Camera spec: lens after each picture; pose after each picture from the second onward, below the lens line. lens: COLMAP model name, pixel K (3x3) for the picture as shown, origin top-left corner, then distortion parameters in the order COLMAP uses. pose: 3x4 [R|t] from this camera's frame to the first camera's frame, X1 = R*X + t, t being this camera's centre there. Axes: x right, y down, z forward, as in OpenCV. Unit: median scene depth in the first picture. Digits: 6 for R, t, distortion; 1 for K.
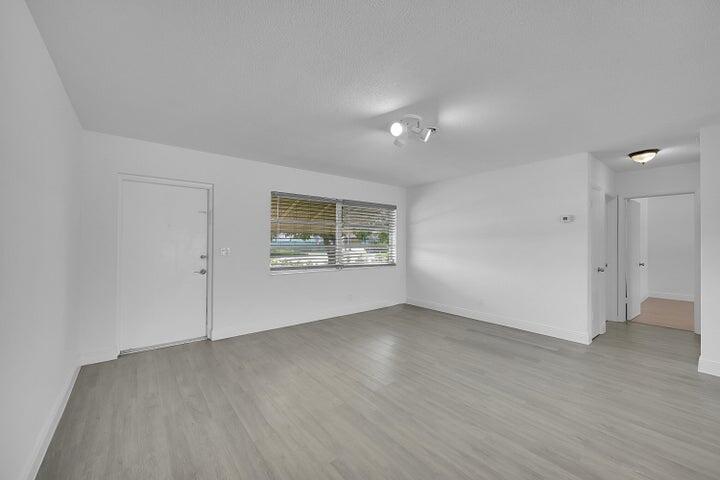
lens RADIAL K [[288.4, 0, 358.0], [0, 288.4, 240.5], [0, 0, 1]] dist [-0.001684, -0.000067]
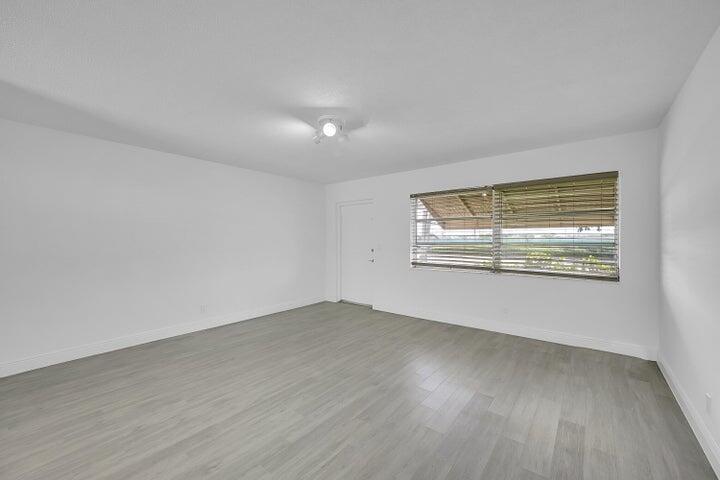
lens RADIAL K [[288.4, 0, 357.2], [0, 288.4, 241.3], [0, 0, 1]] dist [-0.001684, -0.000067]
pose [[0.214163, 0.003327, -0.976792, 1.124098], [0.009559, 0.999939, 0.005501, 0.007926], [0.976751, -0.010515, 0.214118, 0.821865]]
